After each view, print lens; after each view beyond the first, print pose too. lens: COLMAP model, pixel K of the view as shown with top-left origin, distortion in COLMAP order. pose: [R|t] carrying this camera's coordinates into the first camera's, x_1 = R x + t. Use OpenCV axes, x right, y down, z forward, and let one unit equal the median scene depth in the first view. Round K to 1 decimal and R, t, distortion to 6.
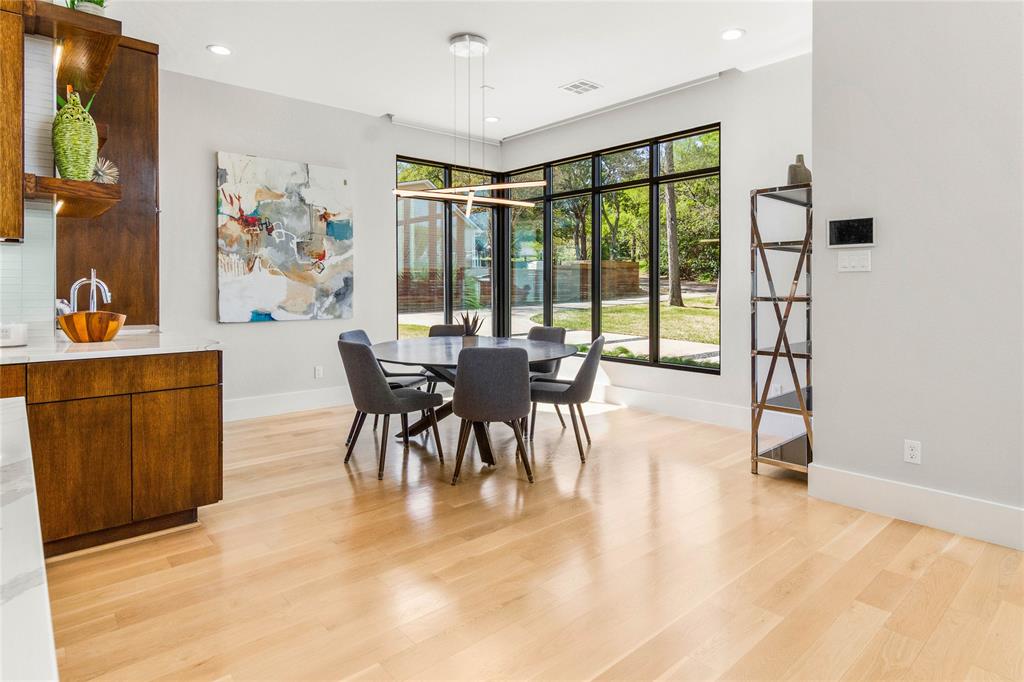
lens RADIAL K [[559.6, 0, 495.9], [0, 559.6, 293.0], [0, 0, 1]] dist [-0.005595, 0.000188]
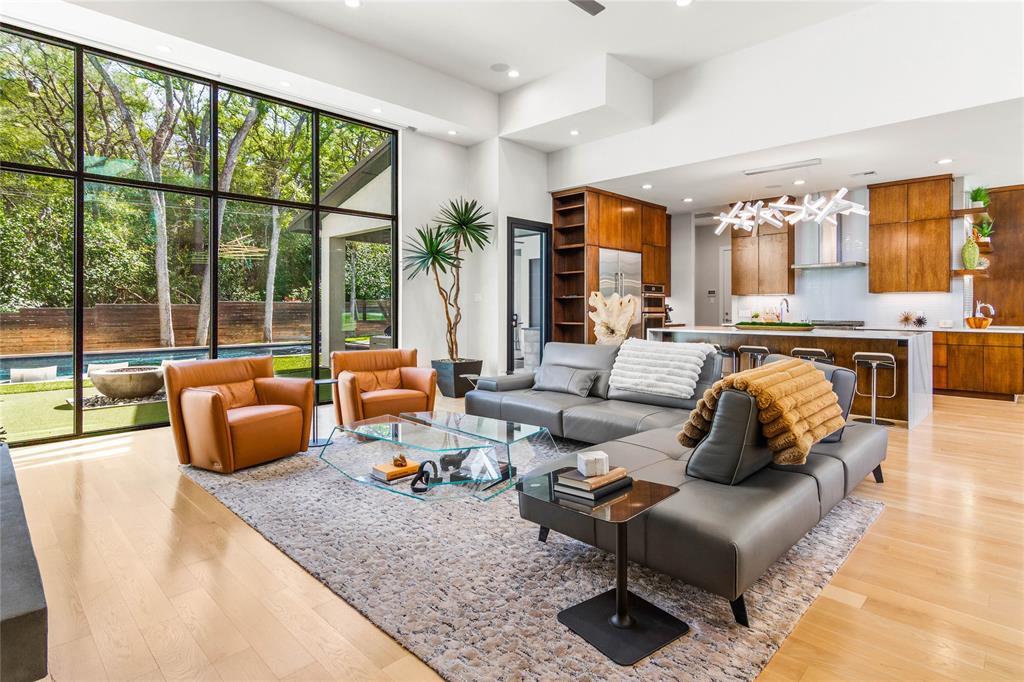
lens RADIAL K [[532.2, 0, 519.1], [0, 532.2, 306.1], [0, 0, 1]] dist [0.002572, 0.000656]
pose [[0.098766, -0.002213, -0.995108, 1.737821], [-0.019255, 0.999806, -0.004134, 0.035257], [0.994924, 0.019569, 0.098704, -1.551089]]
